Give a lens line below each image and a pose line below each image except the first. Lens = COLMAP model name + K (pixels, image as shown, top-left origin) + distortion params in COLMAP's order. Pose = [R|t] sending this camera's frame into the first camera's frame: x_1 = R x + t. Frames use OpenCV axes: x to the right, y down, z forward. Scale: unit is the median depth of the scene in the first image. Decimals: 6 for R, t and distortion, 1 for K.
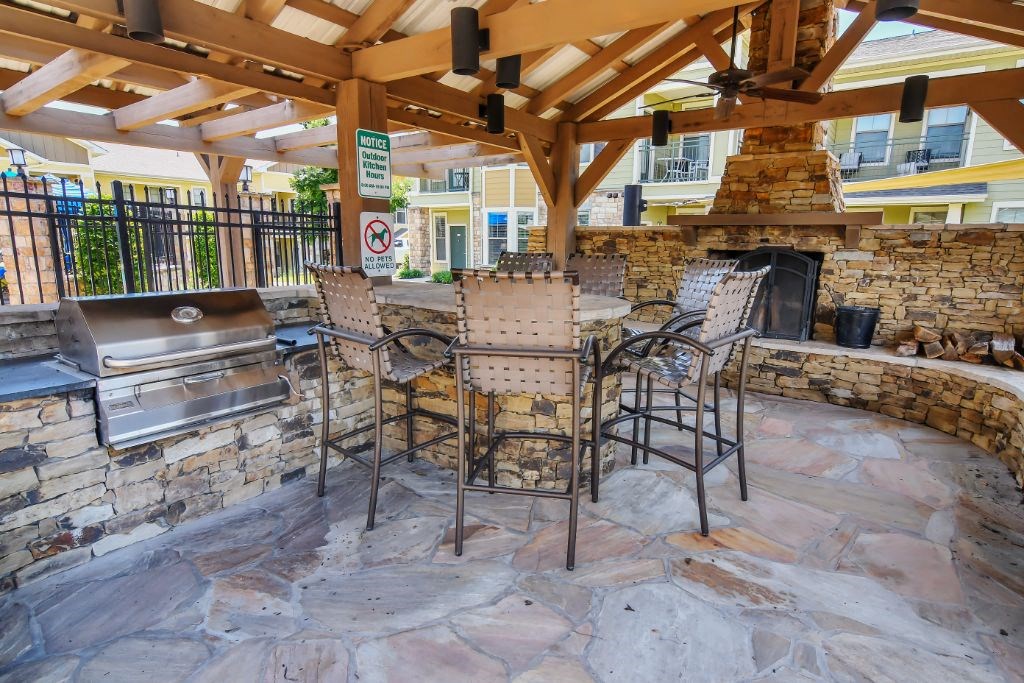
lens RADIAL K [[529.2, 0, 518.0], [0, 529.2, 345.6], [0, 0, 1]] dist [-0.003787, 0.000482]
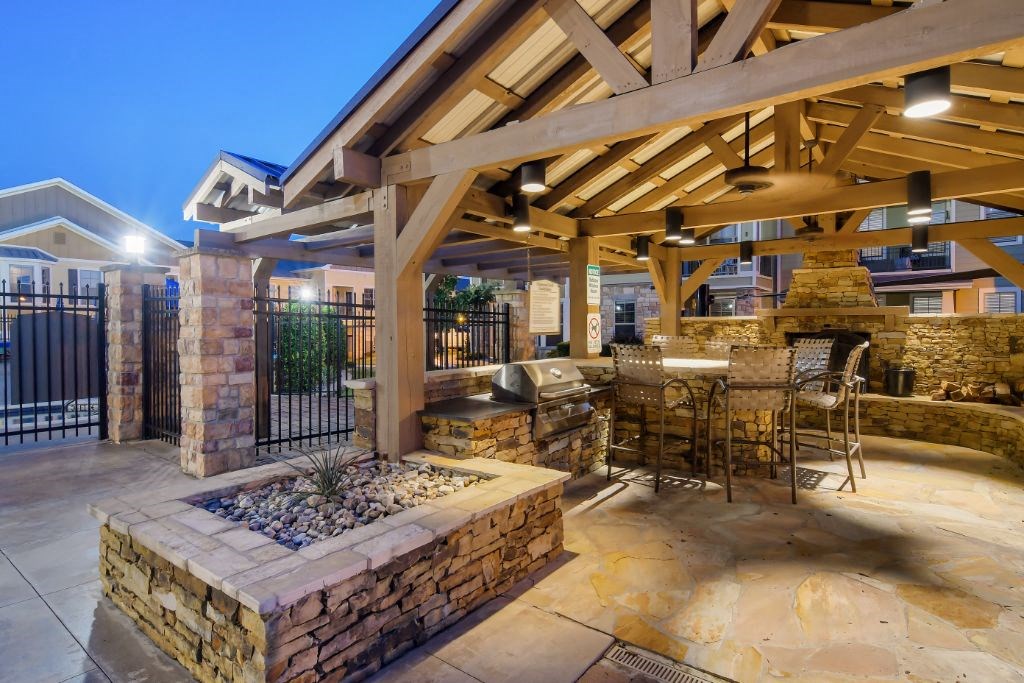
lens RADIAL K [[529.2, 0, 505.8], [0, 529.2, 336.5], [0, 0, 1]] dist [-0.003787, 0.000482]
pose [[0.999780, -0.015638, -0.013970, -0.436094], [0.013024, 0.985217, -0.170814, 0.075137], [0.016434, 0.170595, 0.985204, -0.489057]]
